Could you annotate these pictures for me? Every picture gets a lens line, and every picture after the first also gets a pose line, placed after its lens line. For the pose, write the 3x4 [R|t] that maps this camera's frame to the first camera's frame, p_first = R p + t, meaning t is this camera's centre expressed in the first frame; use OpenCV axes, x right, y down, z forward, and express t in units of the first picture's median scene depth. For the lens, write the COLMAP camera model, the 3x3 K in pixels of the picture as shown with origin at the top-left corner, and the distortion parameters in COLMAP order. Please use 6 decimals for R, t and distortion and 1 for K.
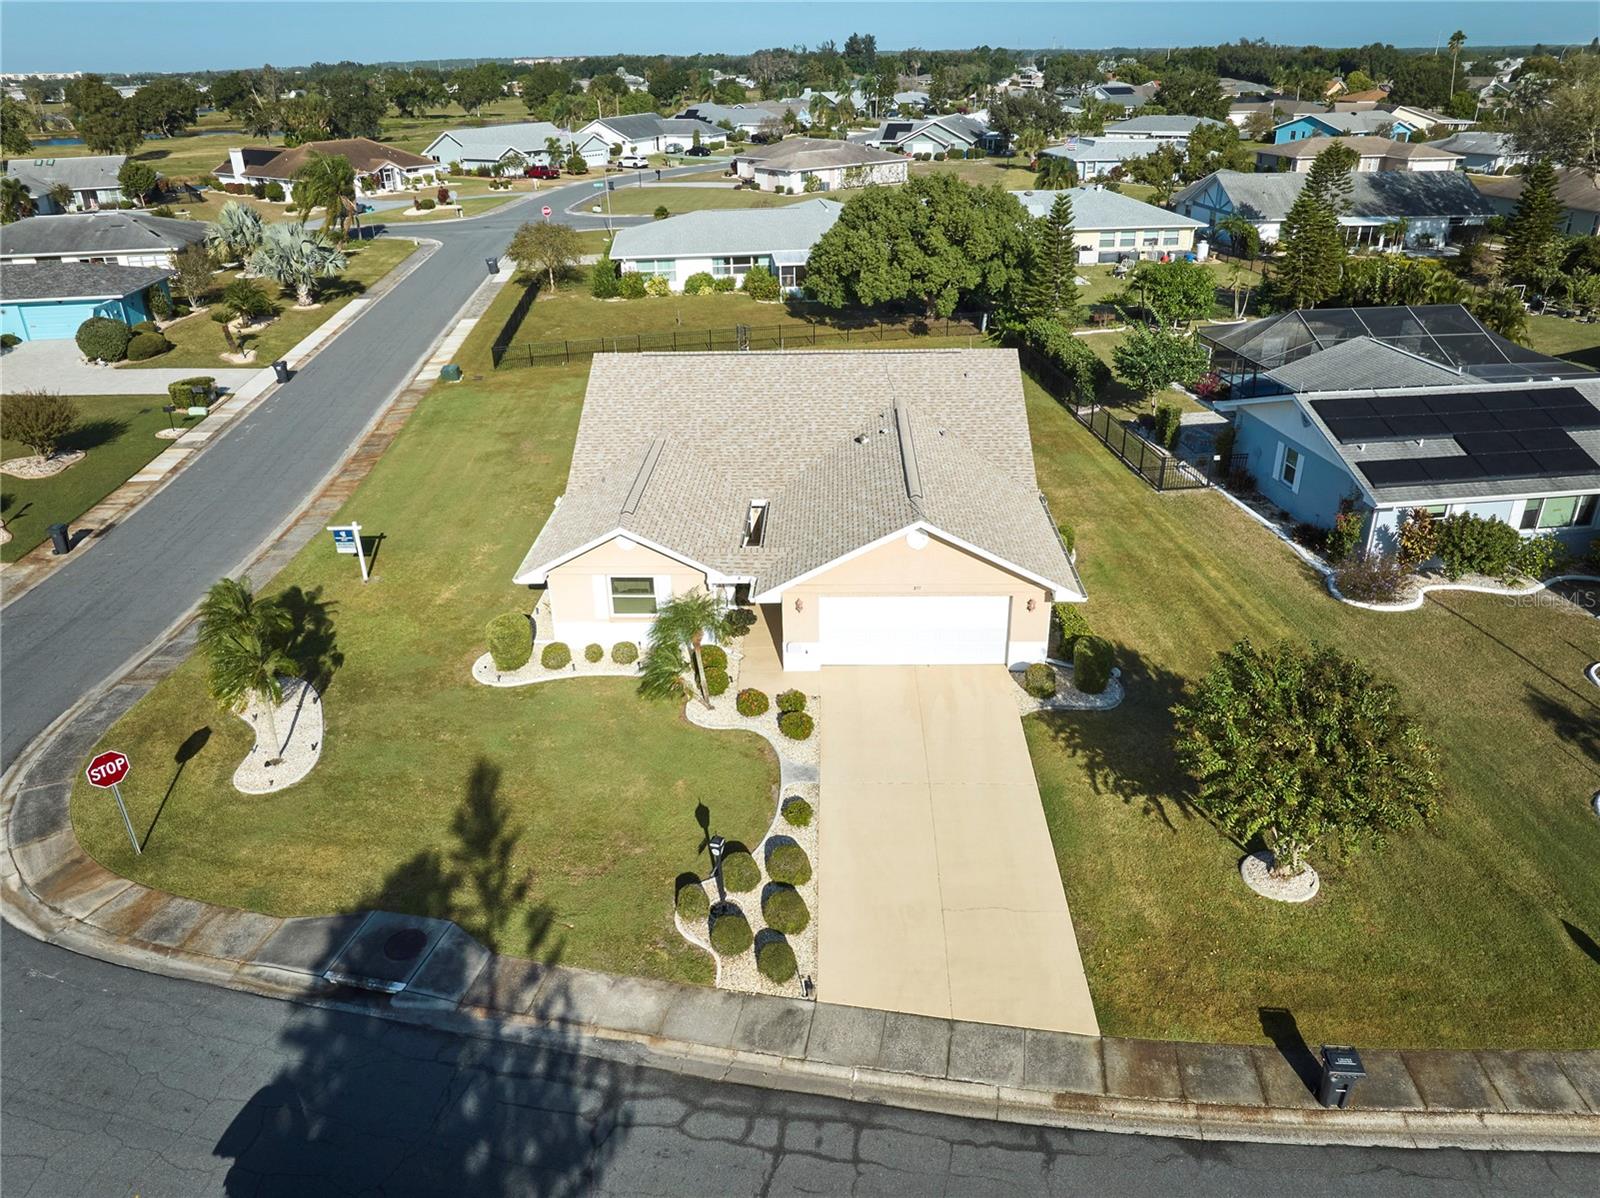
lens RADIAL K [[1126.1, 0, 805.4], [0, 1126.1, 602.4], [0, 0, 1]] dist [-0.038501, 0.001911]
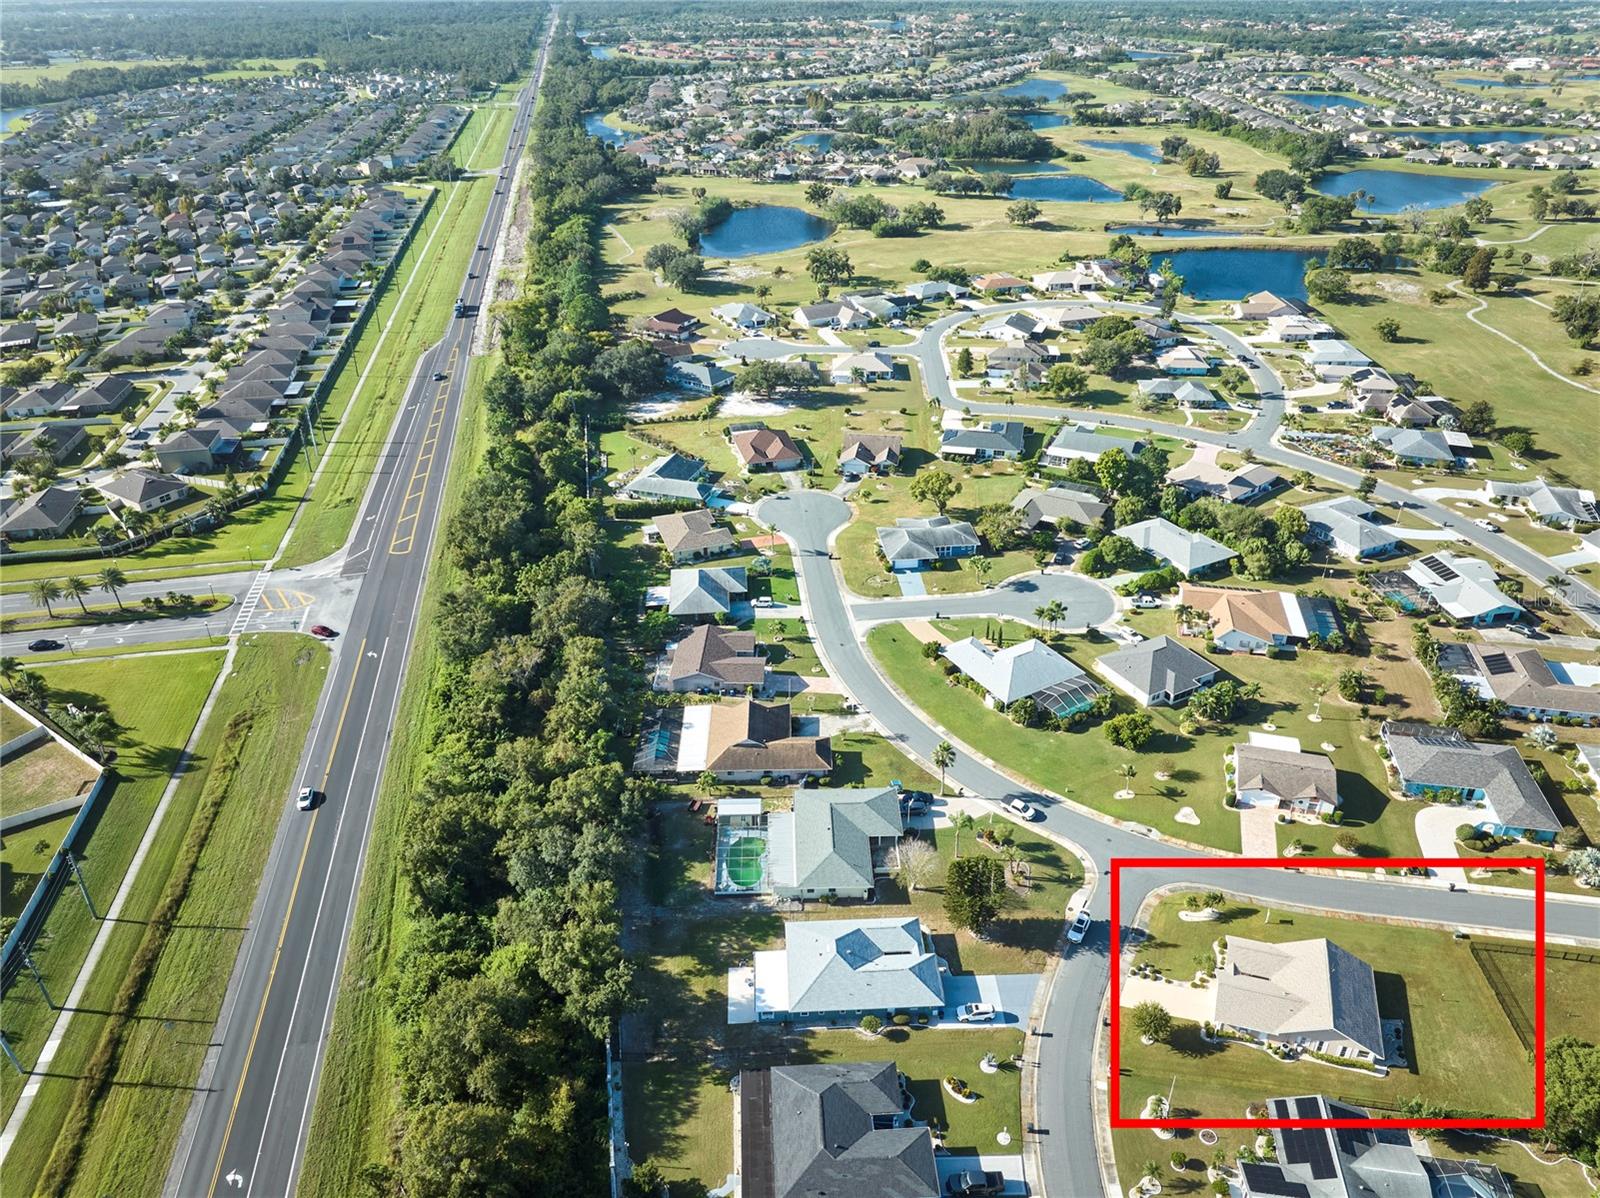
lens RADIAL K [[1126.1, 0, 805.4], [0, 1126.1, 602.4], [0, 0, 1]] dist [-0.038501, 0.001911]
pose [[-0.283864, 0.498084, -0.819349, 2.773098], [-0.415291, 0.706334, 0.573259, -2.415855], [0.864266, 0.502996, 0.006347, -1.068027]]
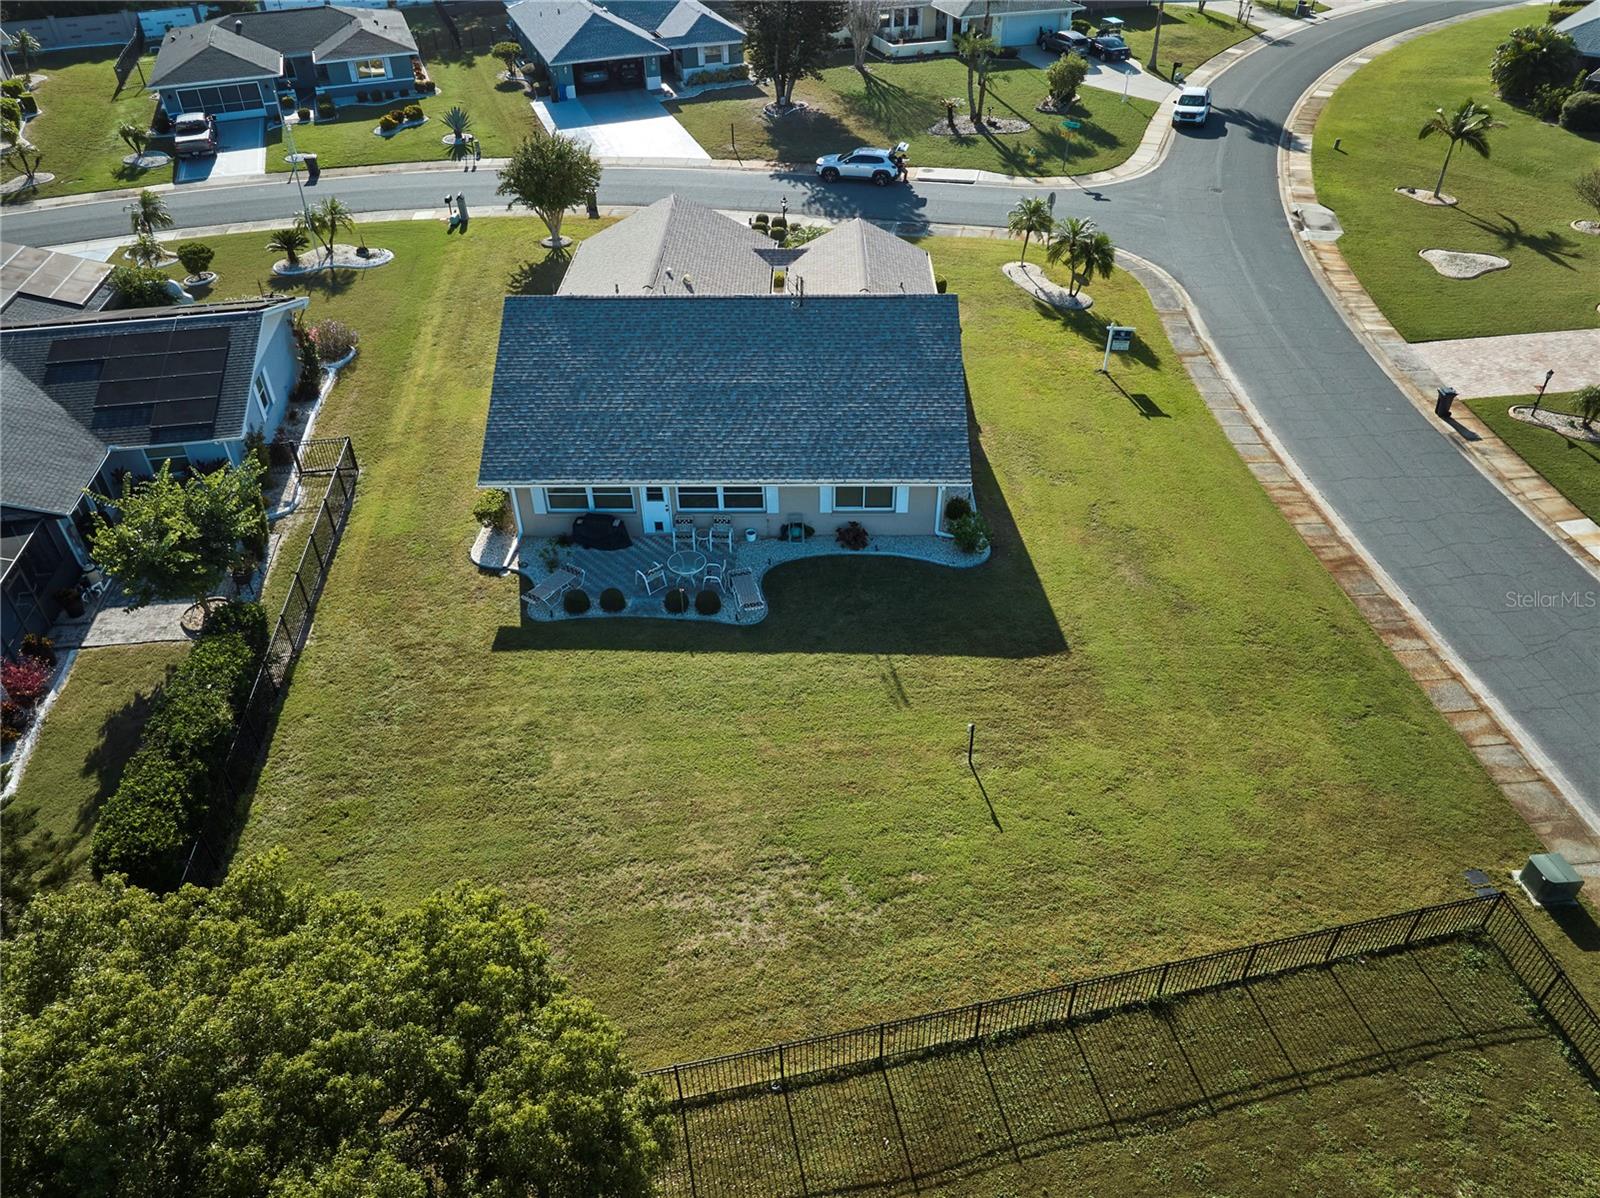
lens RADIAL K [[1126.1, 0, 805.4], [0, 1126.1, 602.4], [0, 0, 1]] dist [-0.038501, 0.001911]
pose [[-0.999497, 0.031714, 0.000689, -0.056539], [0.014056, 0.423309, 0.905876, -0.967994], [0.028437, 0.905430, -0.423542, 1.640519]]
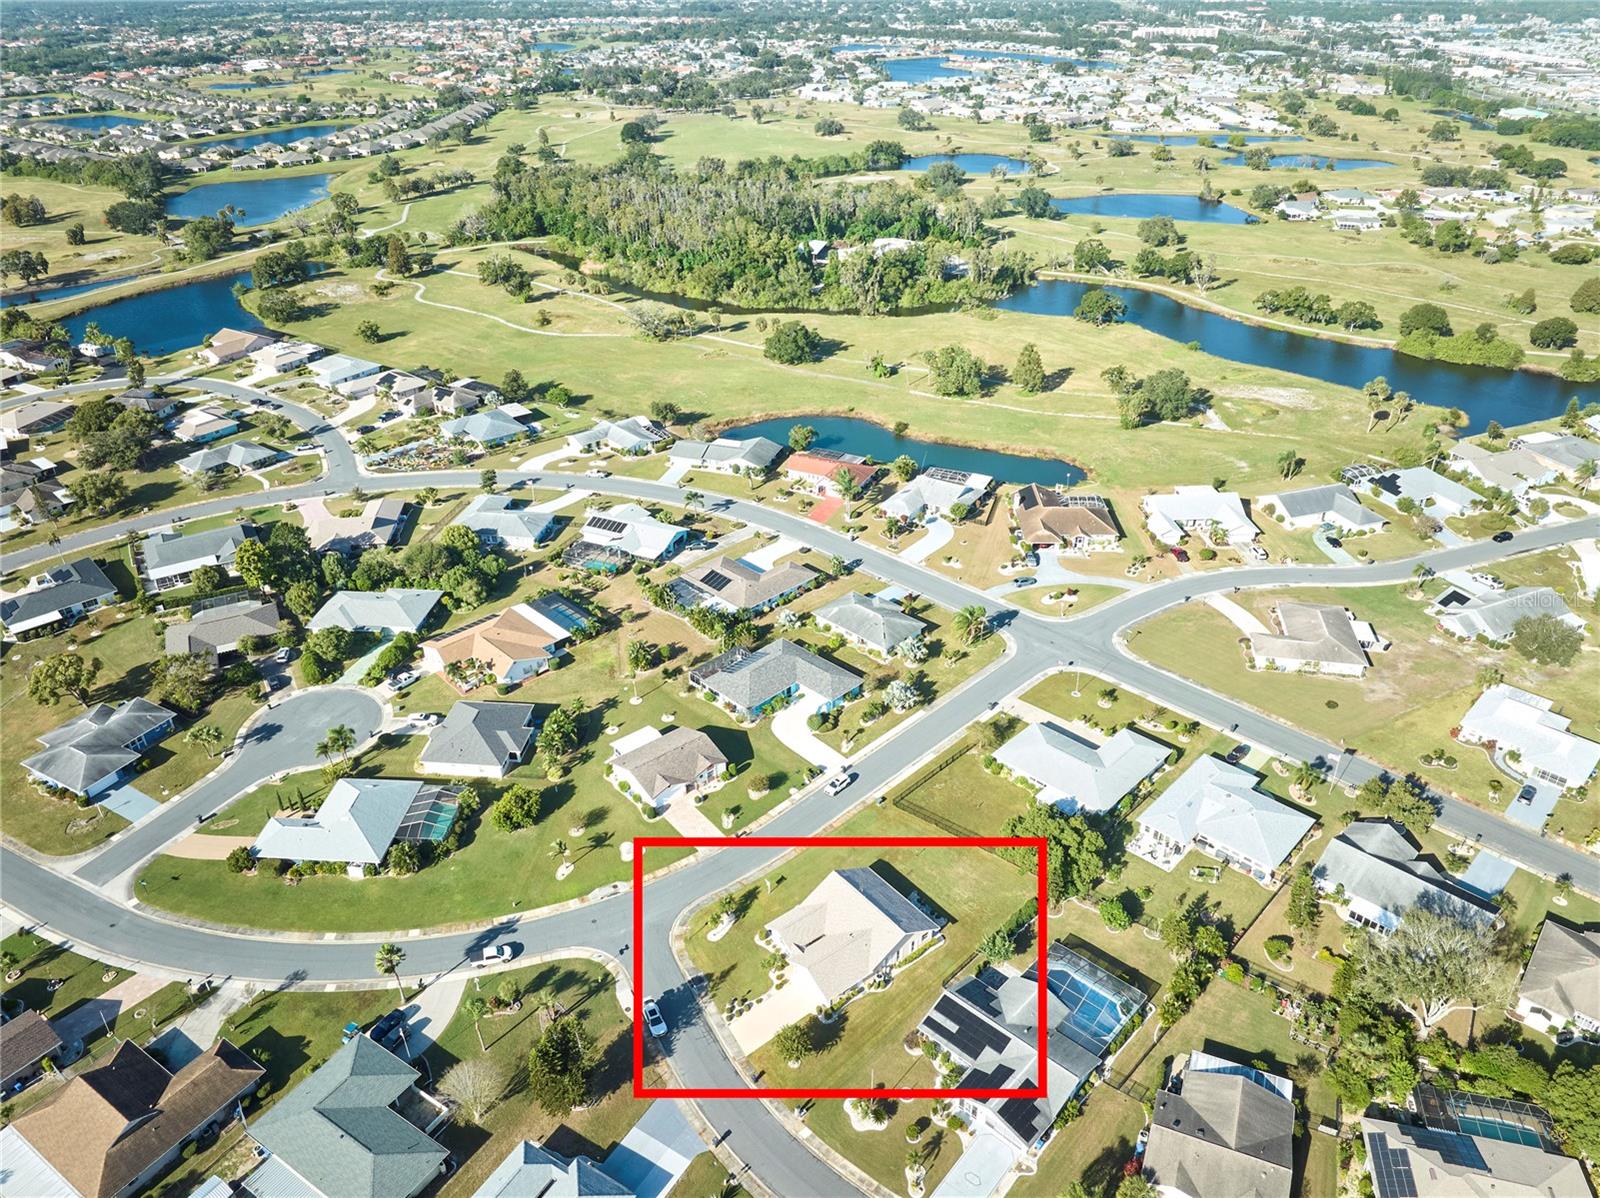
lens RADIAL K [[1126.1, 0, 805.4], [0, 1126.1, 602.4], [0, 0, 1]] dist [-0.038501, 0.001911]
pose [[0.637873, 0.399161, -0.658626, 1.997883], [-0.346667, 0.912479, 0.217265, -1.930211], [0.687706, 0.089737, 0.720422, -2.024350]]
